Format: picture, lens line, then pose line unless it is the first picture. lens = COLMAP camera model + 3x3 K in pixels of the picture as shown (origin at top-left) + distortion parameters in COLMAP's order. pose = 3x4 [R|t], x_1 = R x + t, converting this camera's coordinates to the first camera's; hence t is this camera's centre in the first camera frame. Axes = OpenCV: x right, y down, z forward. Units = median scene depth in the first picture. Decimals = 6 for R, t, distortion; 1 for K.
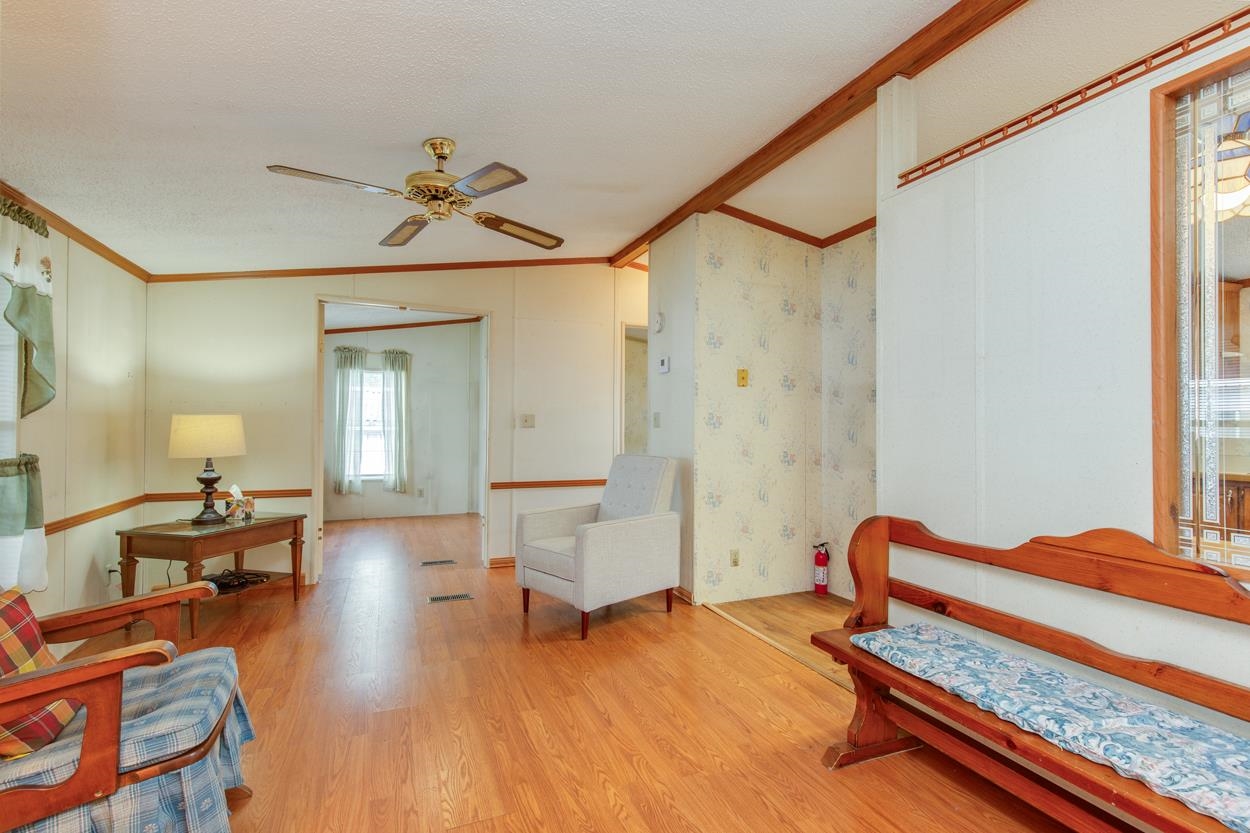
lens RADIAL K [[576.5, 0, 634.5], [0, 576.5, 423.4], [0, 0, 1]] dist [0.006847, -0.001476]
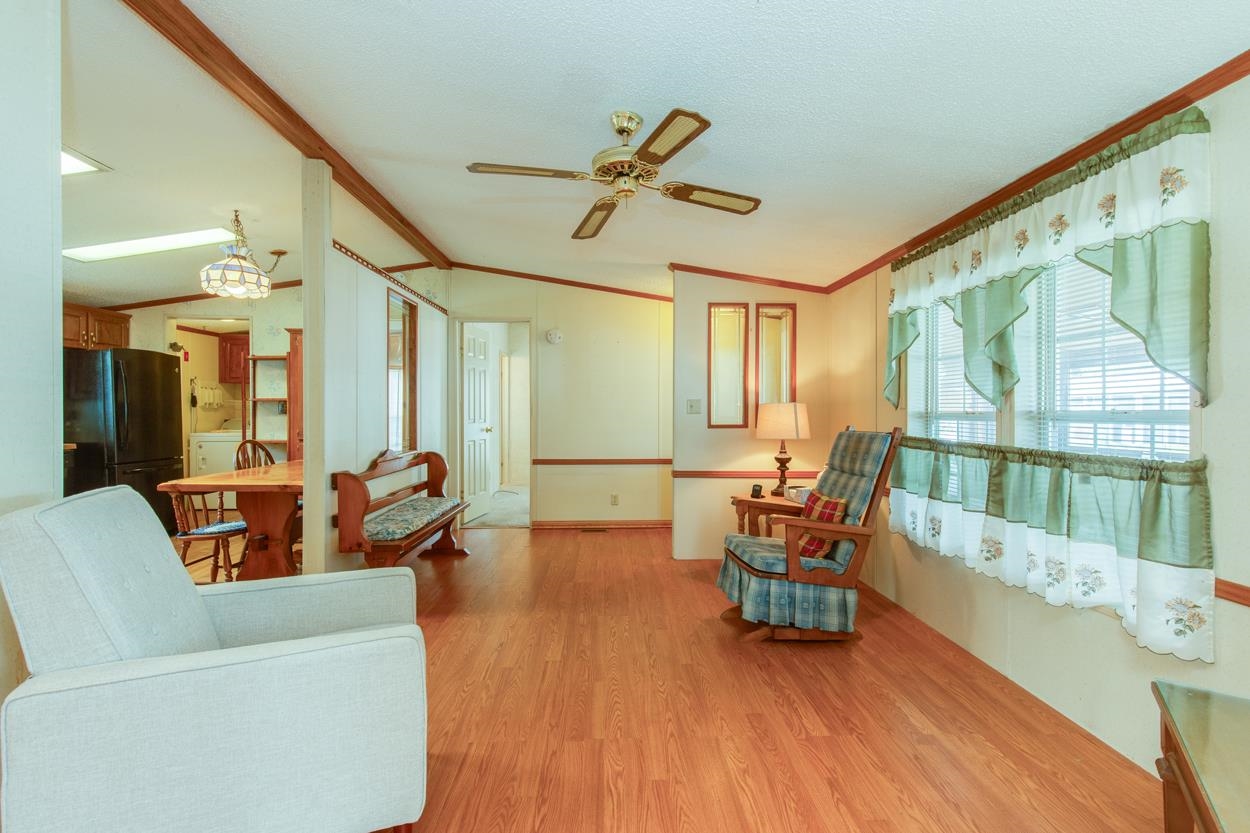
lens RADIAL K [[570.9, 0, 627.1], [0, 570.9, 416.7], [0, 0, 1]] dist [0.013477, -0.001757]
pose [[-0.933395, -0.008576, 0.358749, -0.486746], [-0.004555, 0.999917, 0.012052, -0.000928], [-0.358823, 0.009615, -0.933356, 1.344149]]
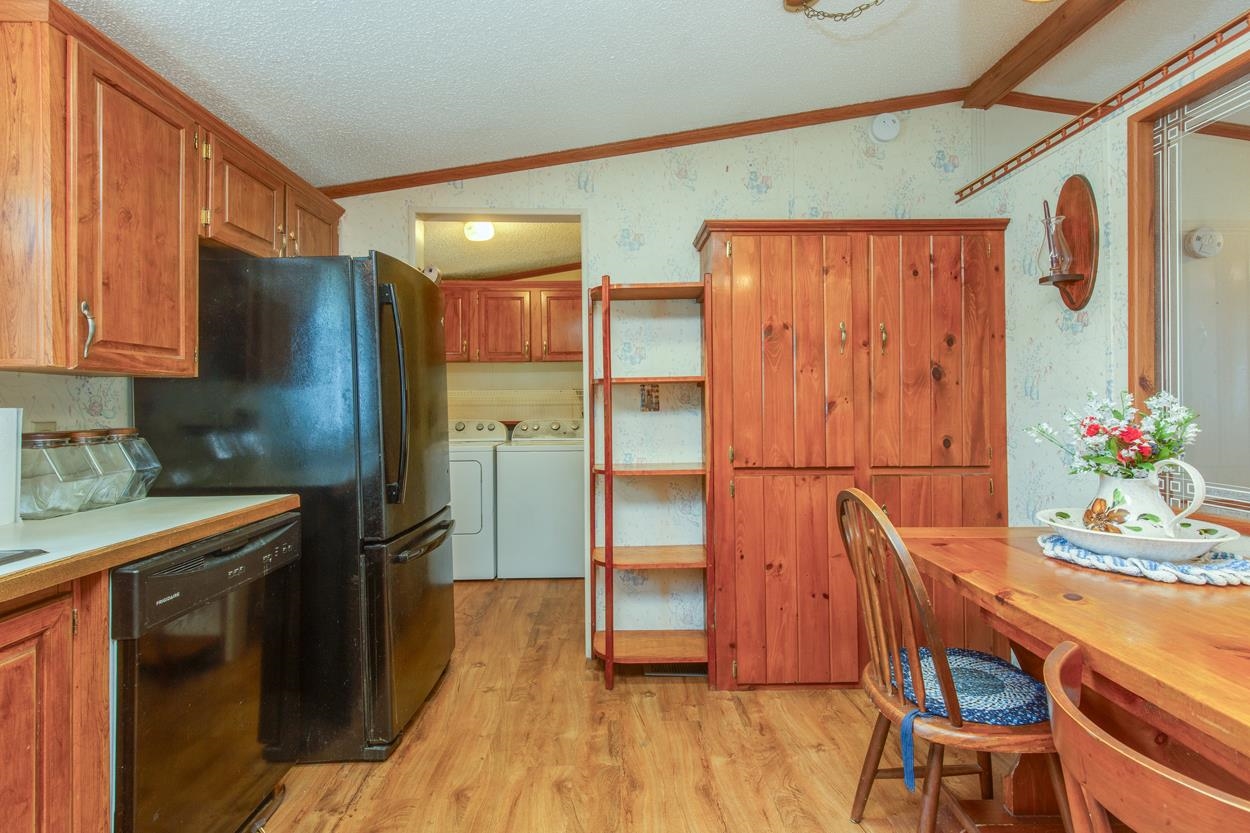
lens RADIAL K [[576.5, 0, 623.1], [0, 576.5, 399.9], [0, 0, 1]] dist [0.006847, -0.001476]
pose [[-0.926648, 0.008976, 0.375823, 0.711296], [0.006610, 0.999949, -0.007585, 0.005872], [-0.375872, -0.004544, -0.926660, 0.926789]]
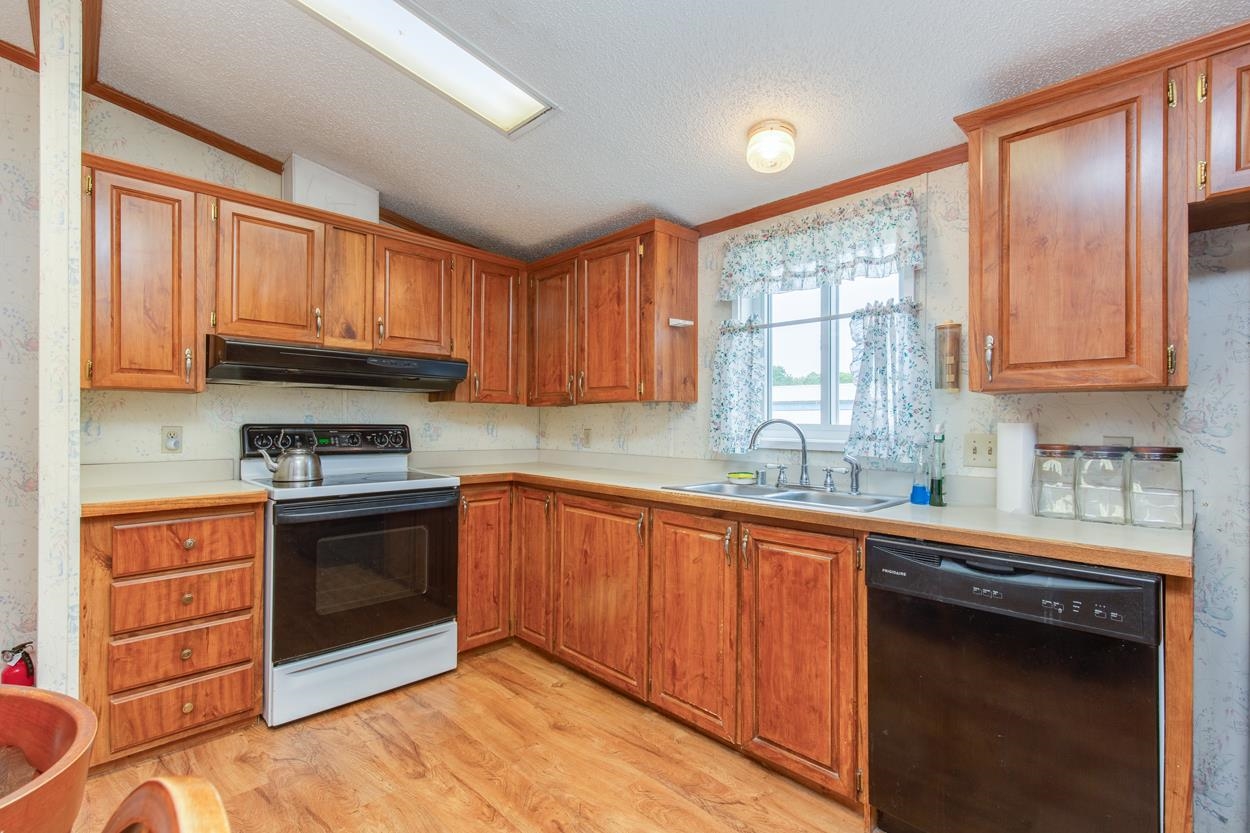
lens RADIAL K [[570.9, 0, 627.6], [0, 570.9, 417.9], [0, 0, 1]] dist [0.013477, -0.001757]
pose [[0.929184, 0.008479, 0.369521, 0.742719], [-0.007316, 0.999963, -0.004549, 0.006189], [-0.369546, 0.001523, 0.929211, 0.378643]]
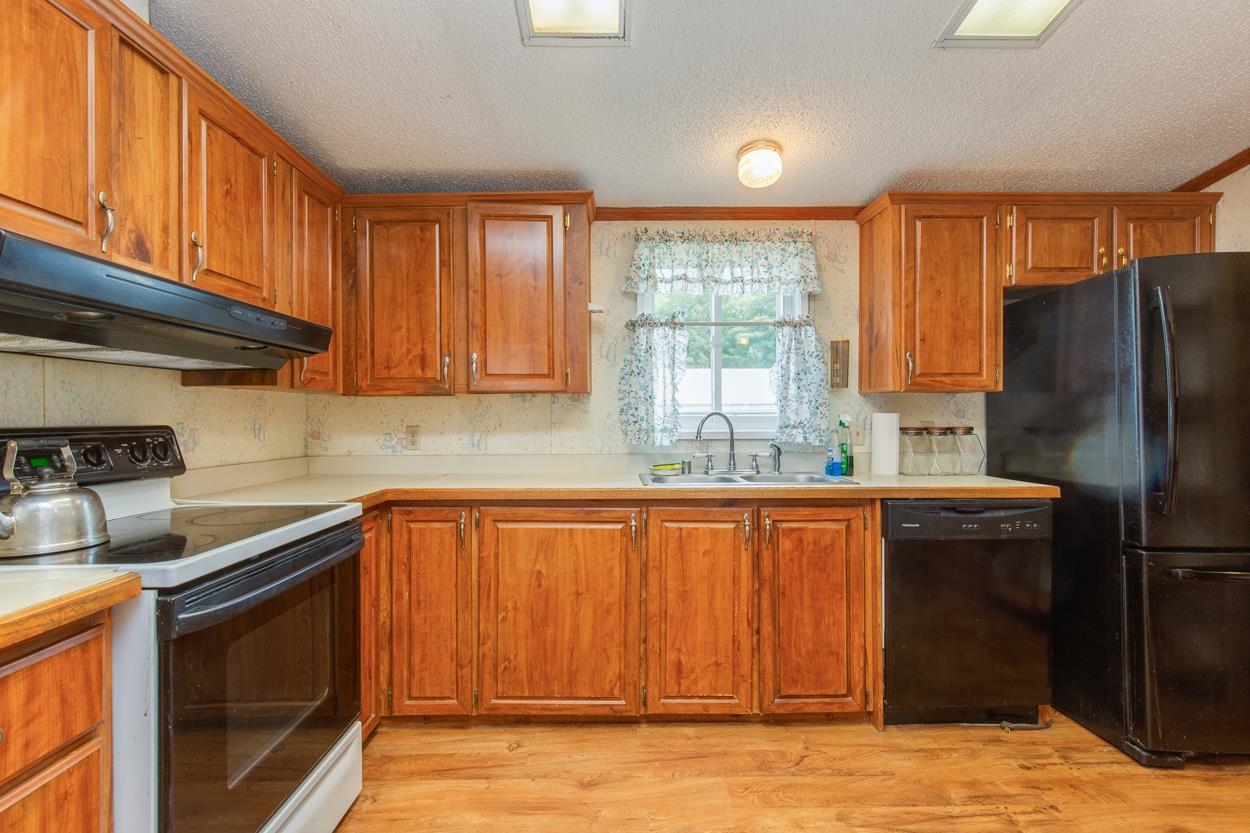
lens RADIAL K [[576.5, 0, 630.7], [0, 576.5, 414.7], [0, 0, 1]] dist [0.006847, -0.001476]
pose [[0.376864, -0.003124, 0.926263, 0.440783], [0.002216, 0.999994, 0.002471, 0.005286], [-0.926266, 0.001121, 0.376869, 0.751097]]
